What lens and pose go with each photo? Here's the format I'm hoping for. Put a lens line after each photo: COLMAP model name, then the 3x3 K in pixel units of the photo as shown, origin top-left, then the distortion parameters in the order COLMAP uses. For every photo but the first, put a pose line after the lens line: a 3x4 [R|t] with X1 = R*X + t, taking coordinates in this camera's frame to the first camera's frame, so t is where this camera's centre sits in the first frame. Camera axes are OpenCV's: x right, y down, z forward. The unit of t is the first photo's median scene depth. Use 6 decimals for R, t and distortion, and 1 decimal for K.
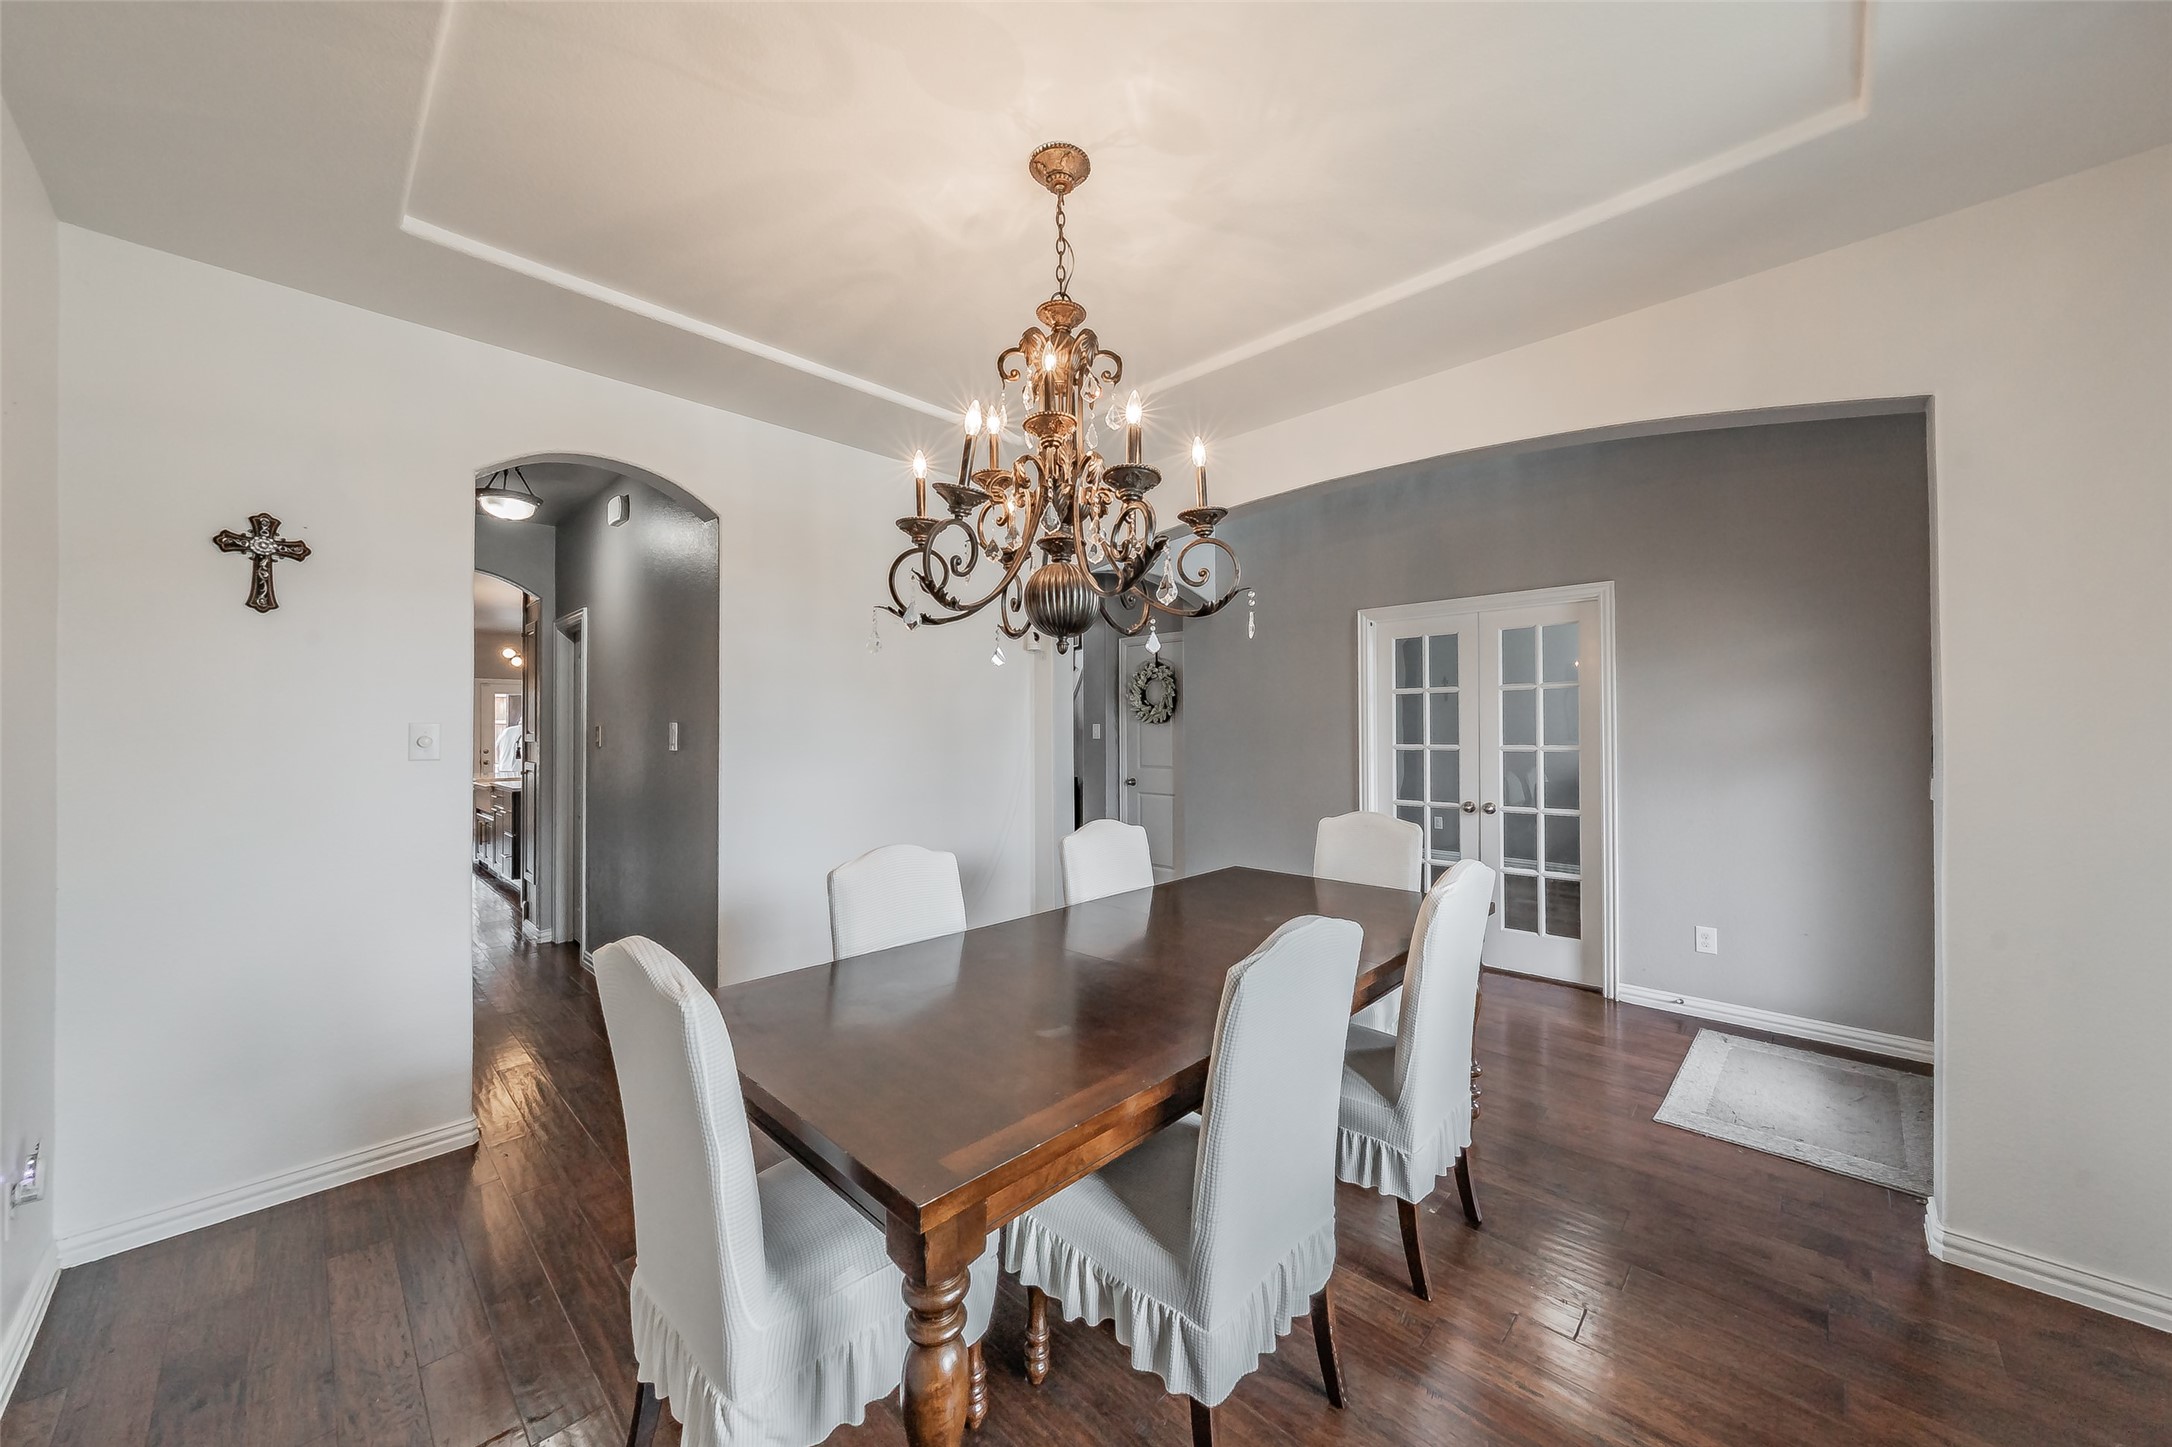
lens RADIAL K [[751.7, 0, 1089.6], [0, 751.7, 733.7], [0, 0, 1]] dist [-0.002592, 0.000452]
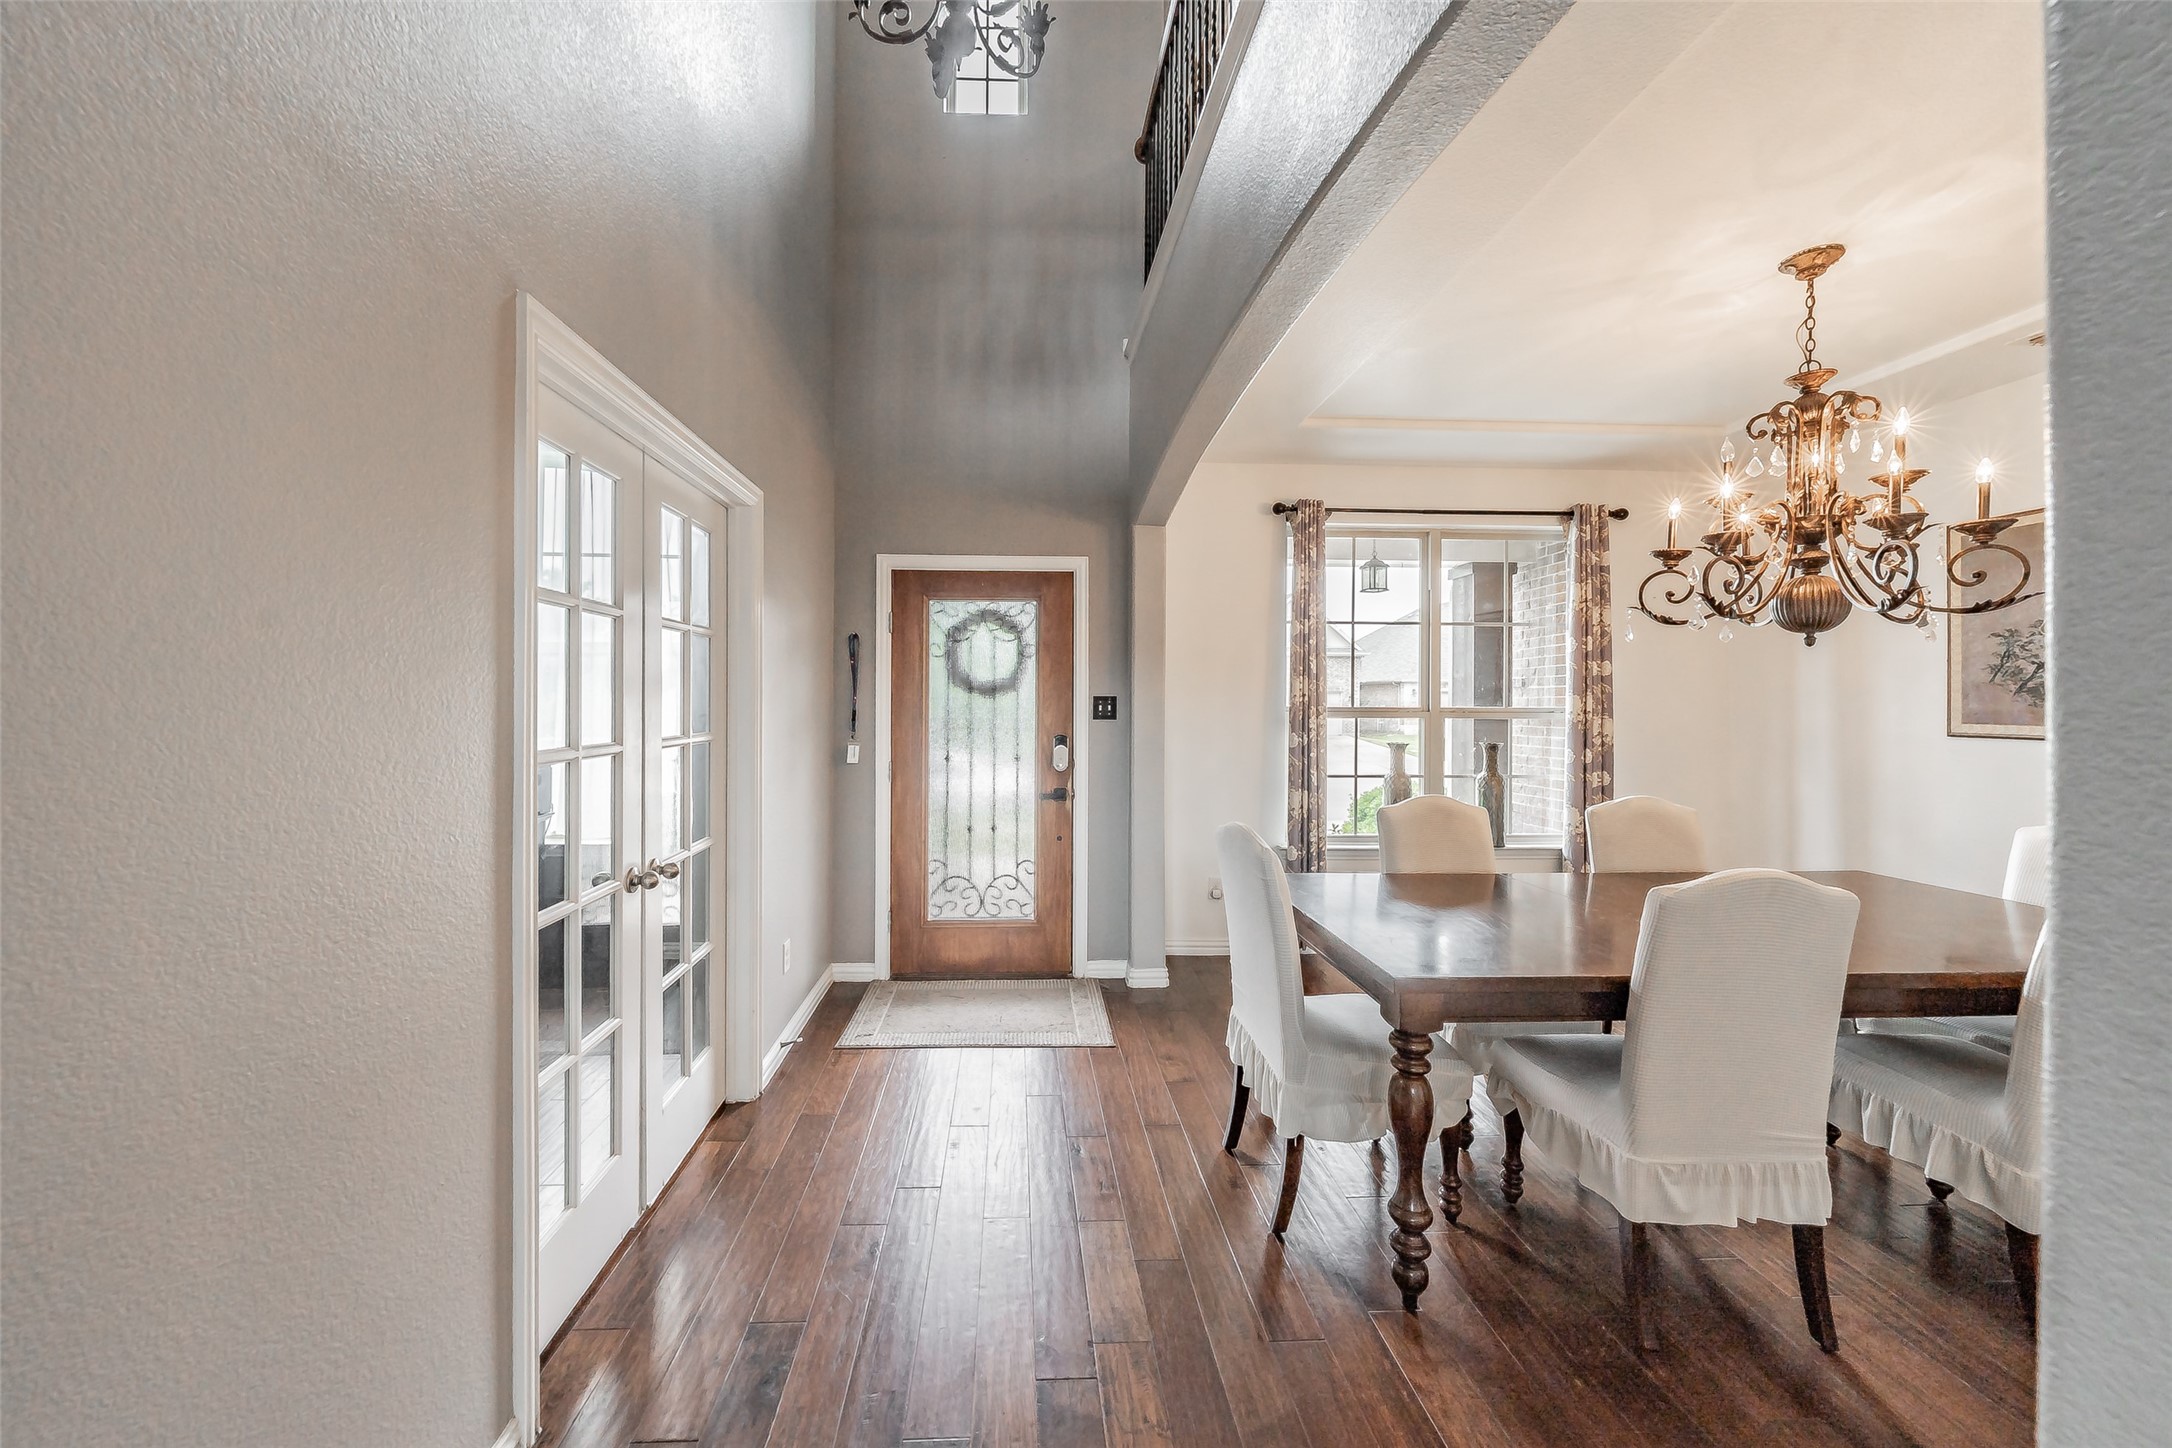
lens RADIAL K [[751.7, 0, 1030.0], [0, 751.7, 708.6], [0, 0, 1]] dist [-0.002592, 0.000452]
pose [[0.709042, 0.006886, -0.705133, -0.076371], [-0.004494, 0.999976, 0.005246, 0.006043], [0.705152, -0.000551, 0.709056, -0.845192]]
